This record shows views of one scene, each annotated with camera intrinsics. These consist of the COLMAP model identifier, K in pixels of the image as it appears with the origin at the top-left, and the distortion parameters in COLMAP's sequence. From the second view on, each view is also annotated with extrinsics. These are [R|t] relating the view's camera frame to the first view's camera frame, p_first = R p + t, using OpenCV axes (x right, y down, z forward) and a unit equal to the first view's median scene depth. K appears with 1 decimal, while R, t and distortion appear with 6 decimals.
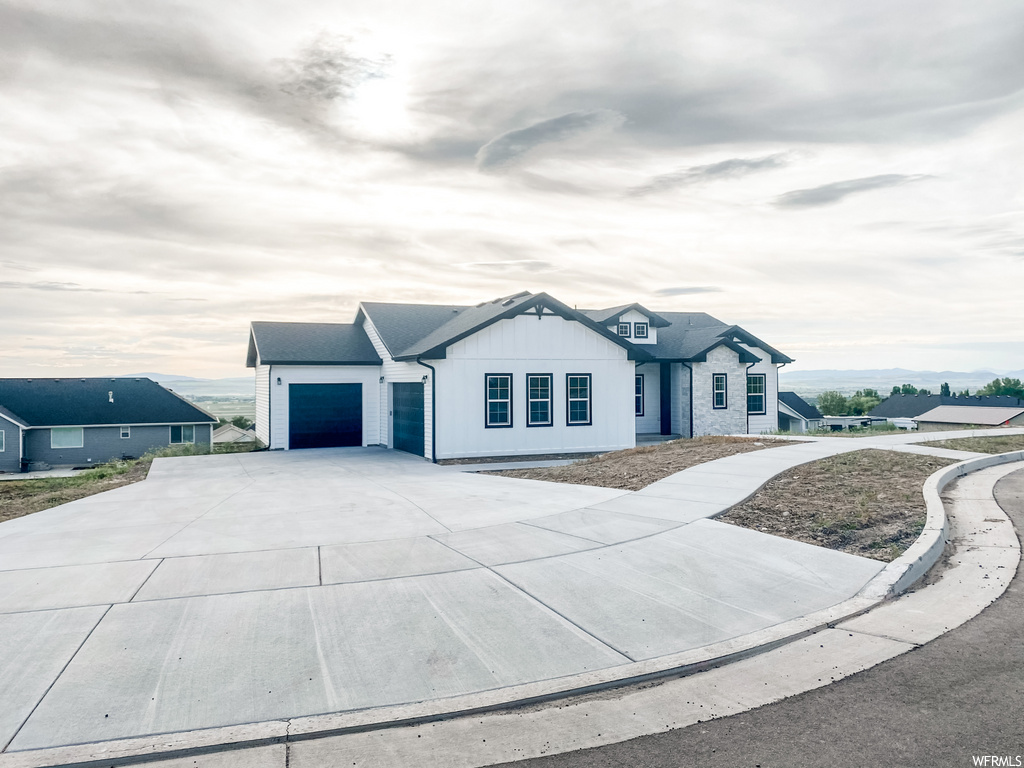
lens RADIAL K [[793.9, 0, 512.5], [0, 793.9, 405.4], [0, 0, 1]] dist [0.008778, -0.002004]
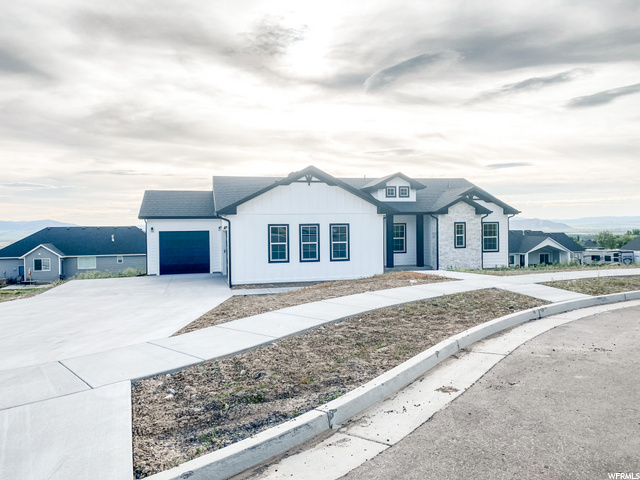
lens RADIAL K [[488.8, 0, 329.3], [0, 488.8, 236.3], [0, 0, 1]] dist [-0.001013, -0.001665]
pose [[0.987650, -0.003196, -0.156646, 0.101544], [0.001934, 0.999964, -0.008205, -0.005559], [0.156667, 0.007800, 0.987621, 0.076232]]
